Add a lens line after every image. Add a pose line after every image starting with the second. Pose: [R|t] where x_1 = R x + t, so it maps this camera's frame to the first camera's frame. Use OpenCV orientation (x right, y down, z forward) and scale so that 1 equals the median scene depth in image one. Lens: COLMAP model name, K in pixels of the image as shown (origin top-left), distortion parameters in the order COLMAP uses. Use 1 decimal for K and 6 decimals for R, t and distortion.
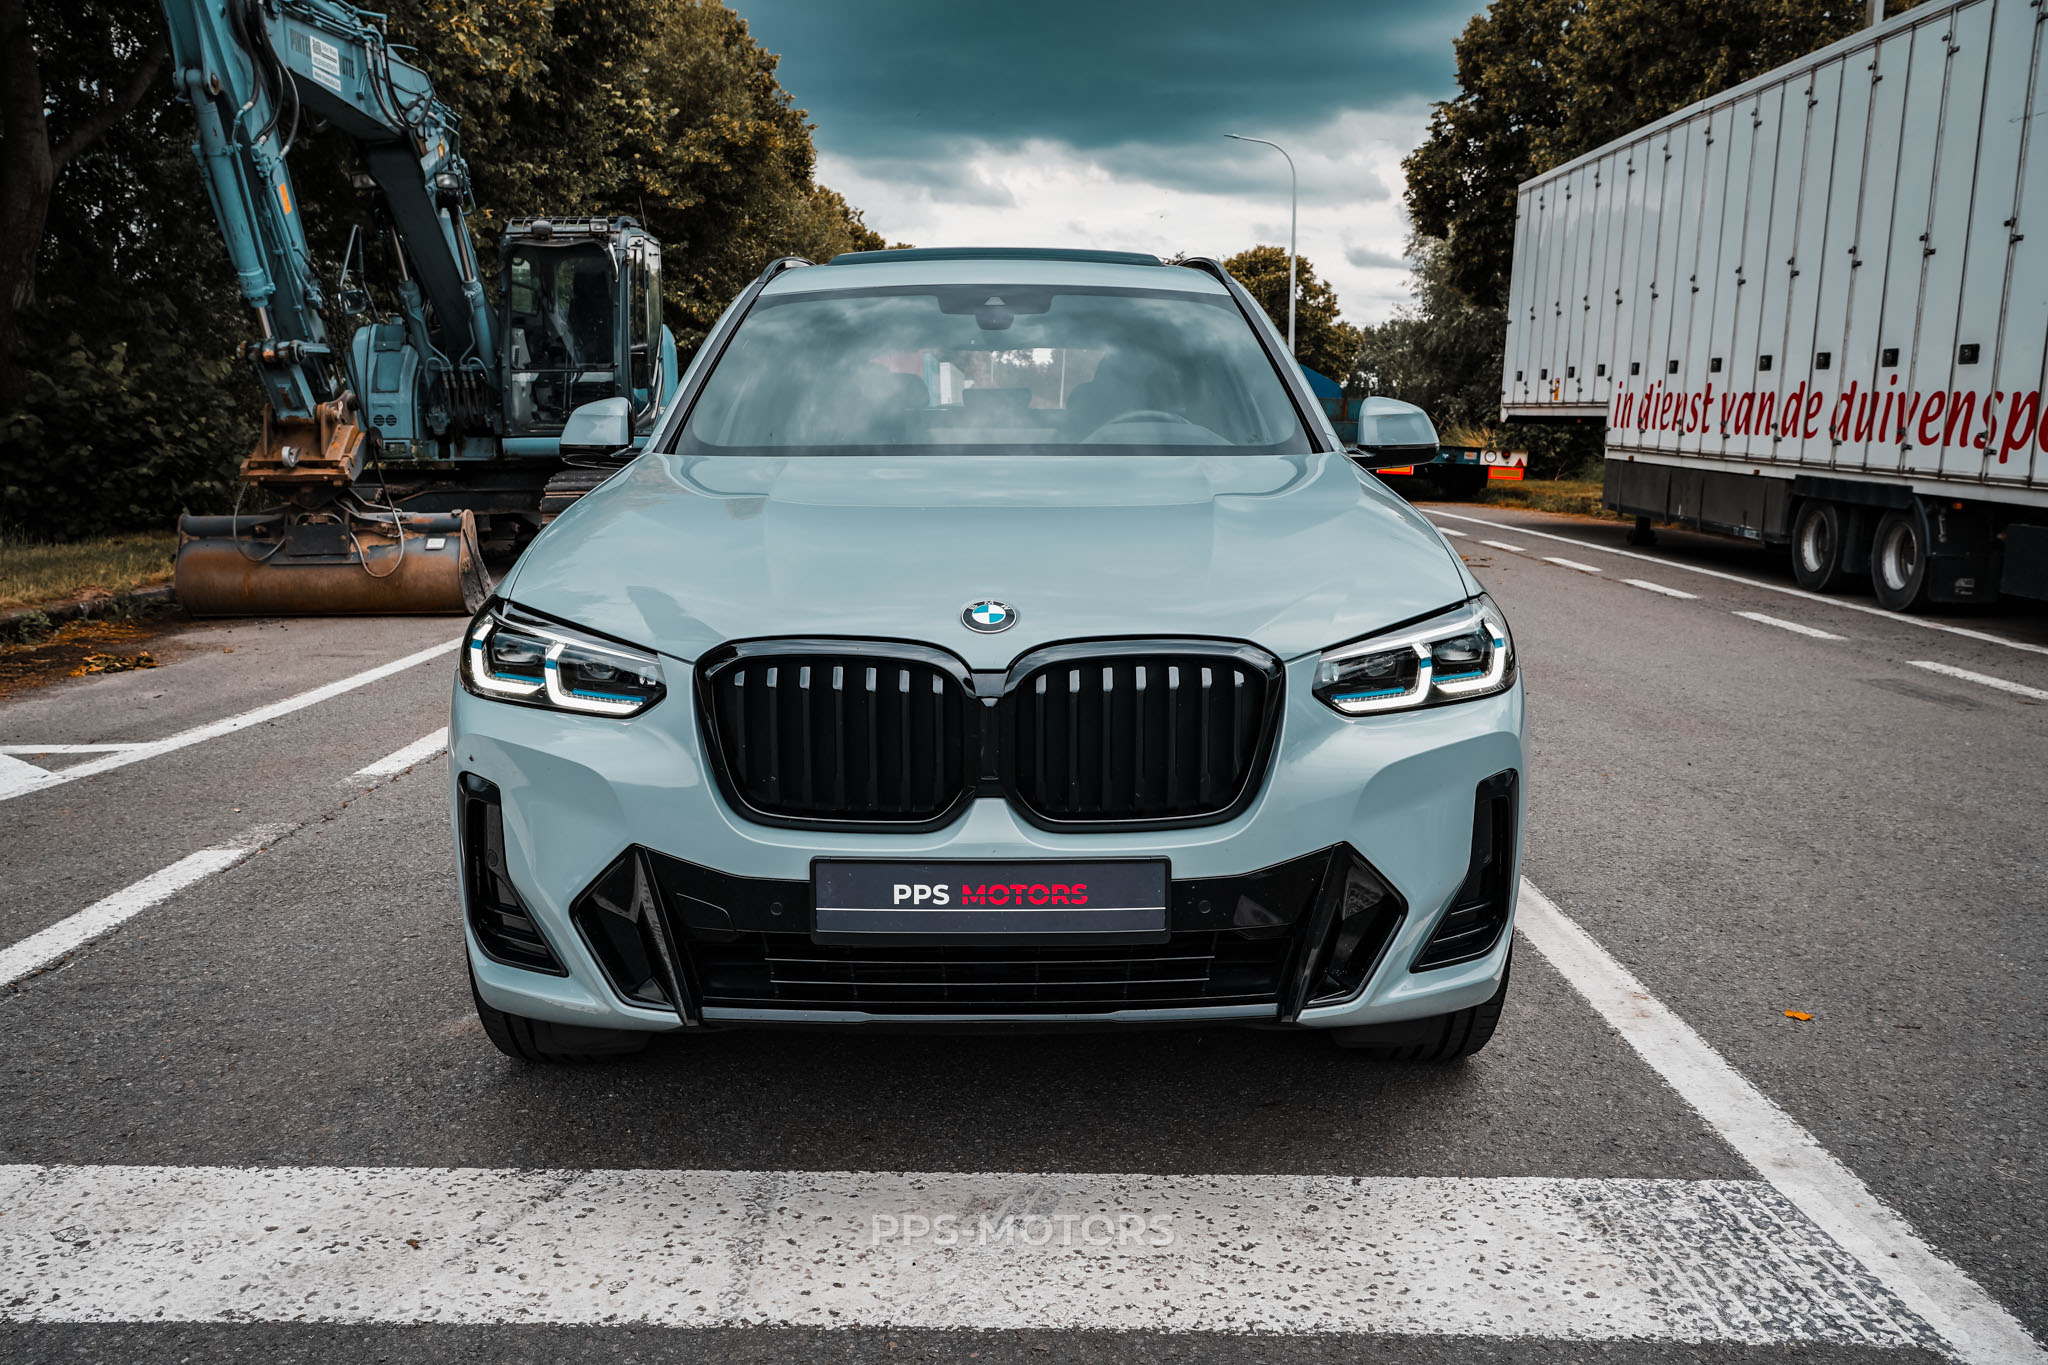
lens RADIAL K [[1752.9, 0, 1024.0], [0, 1752.9, 682.5], [0, 0, 1]] dist [0.004501, -0.006186]
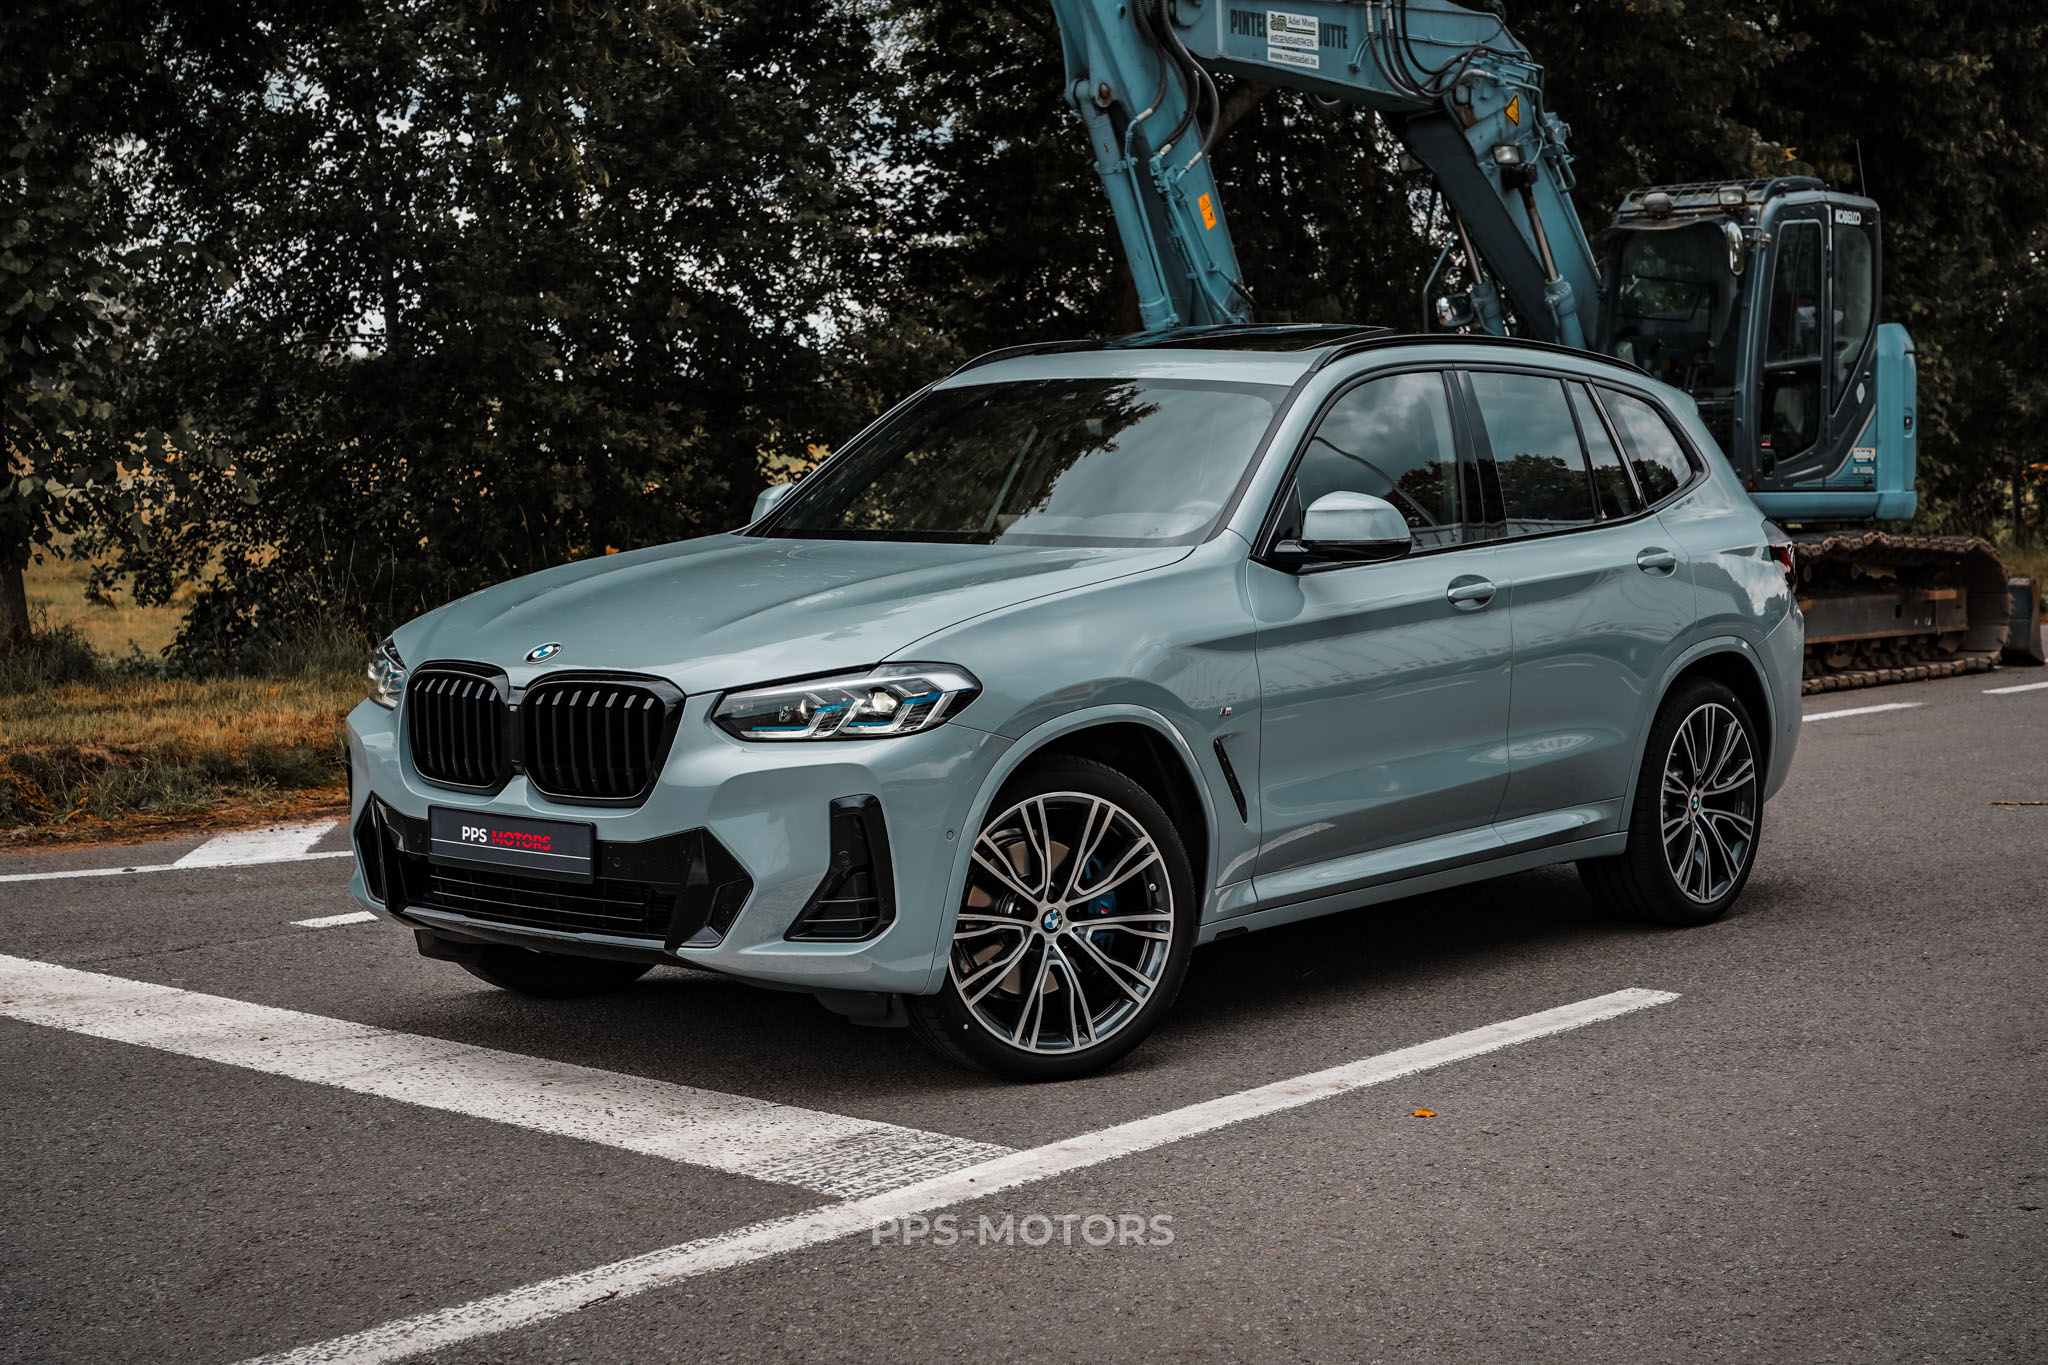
lens RADIAL K [[3205.5, 0, 1024.0], [0, 3205.5, 682.5], [0, 0, 1]] dist [0.011570, 0.037787]
pose [[0.760004, 0.046939, -0.648221, 1.896887], [-0.093356, 0.994930, -0.037409, 0.046044], [0.643178, 0.088946, 0.760533, -0.729384]]
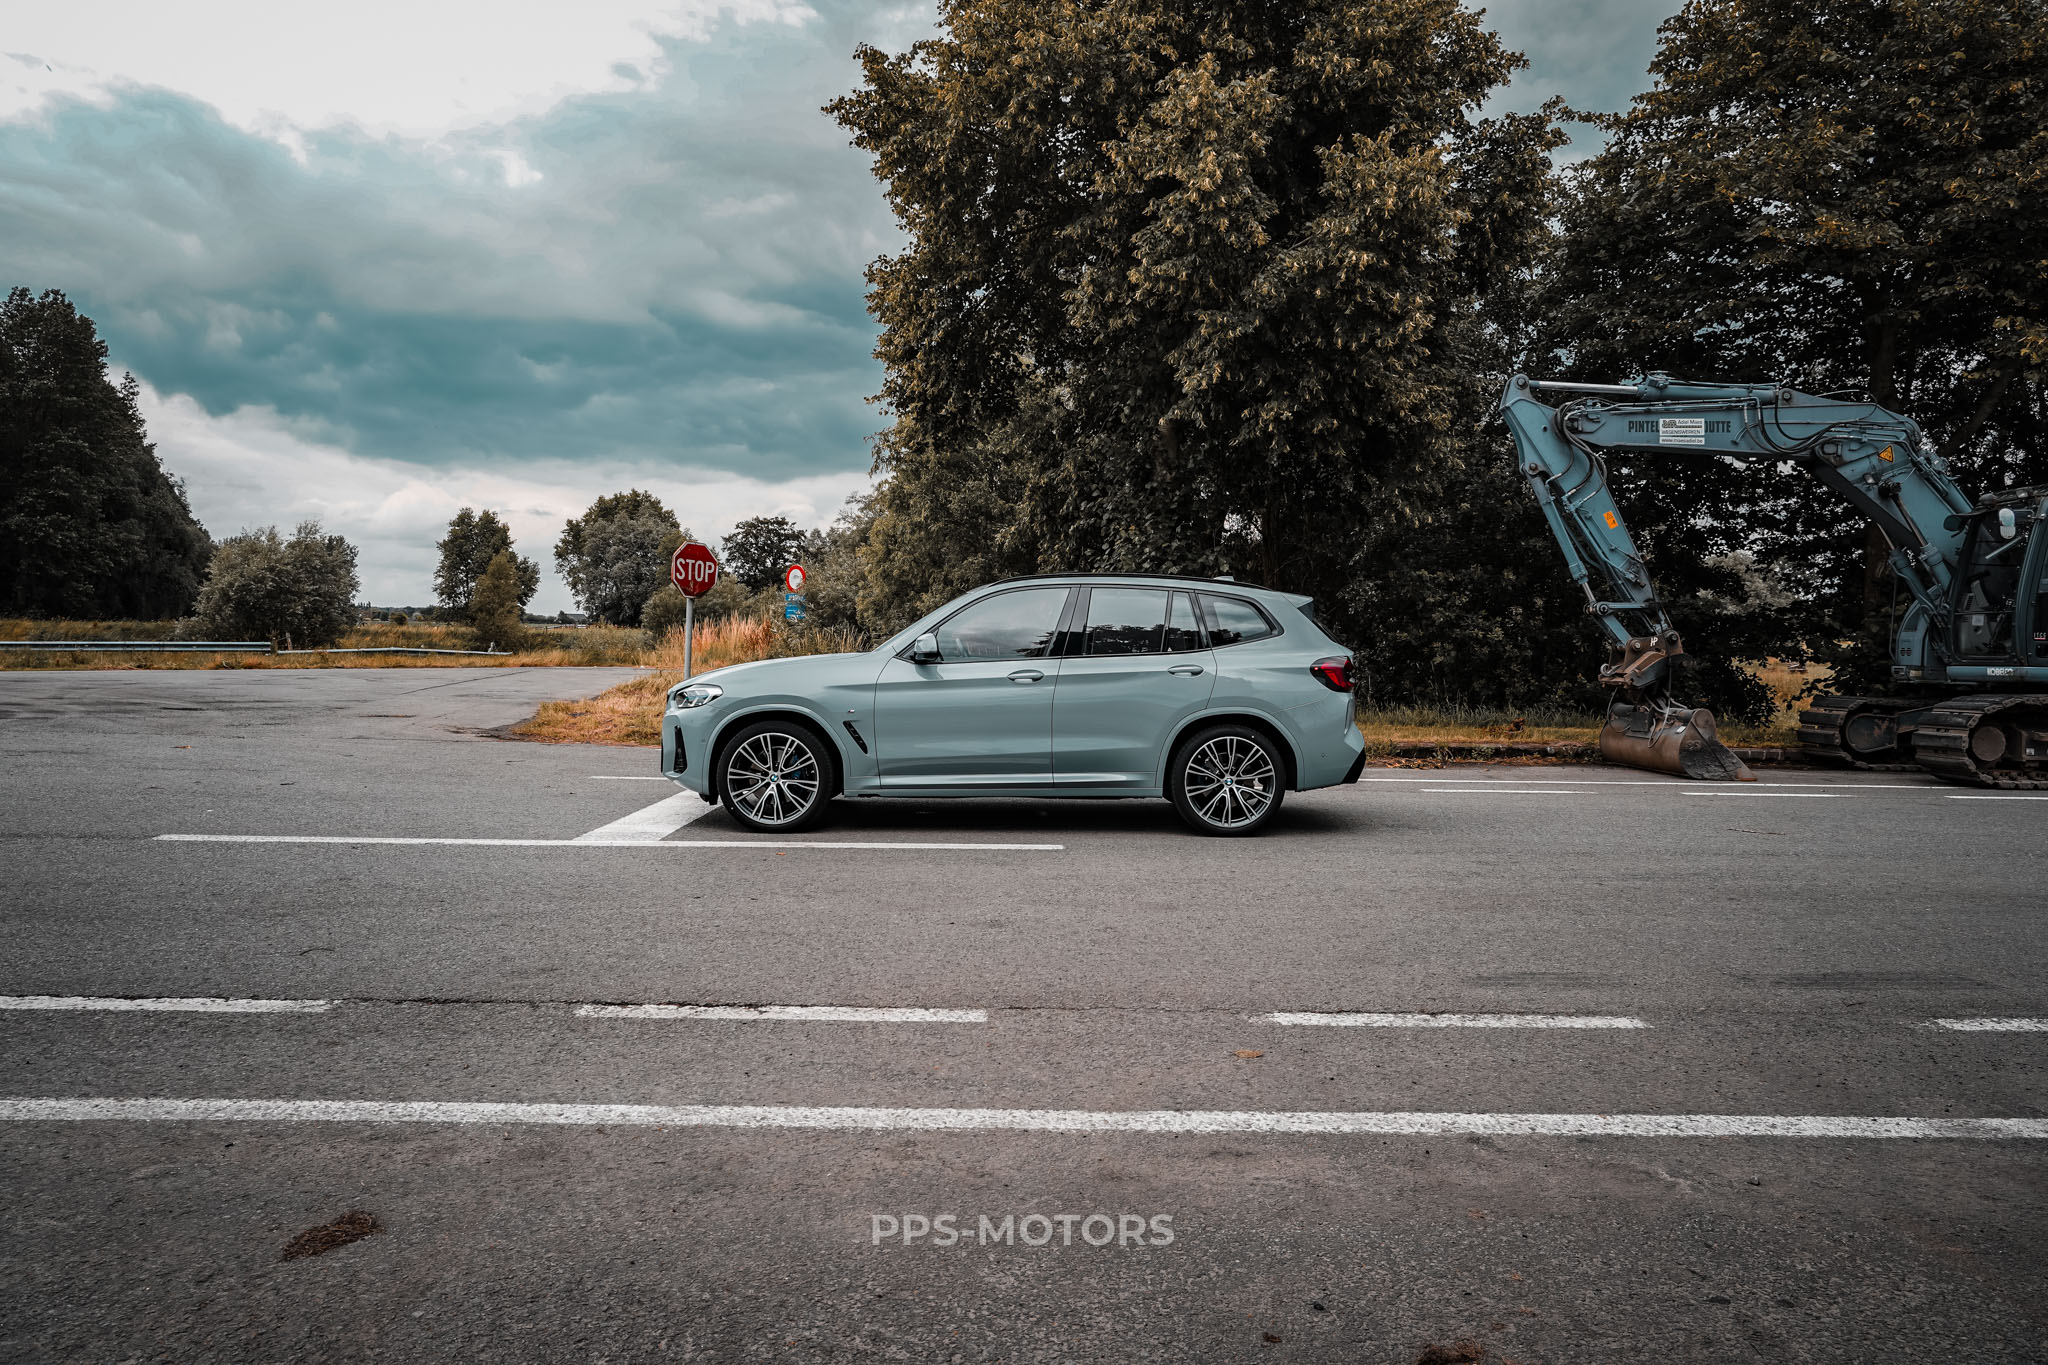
lens RADIAL K [[1384.0, 0, 1024.0], [0, 1384.0, 682.5], [0, 0, 1]] dist [-0.017741, 0.000759]
pose [[0.024051, 0.031932, -0.999201, 3.412546], [-0.160252, 0.986688, 0.027675, -0.253218], [0.986783, 0.159458, 0.028848, 1.644127]]
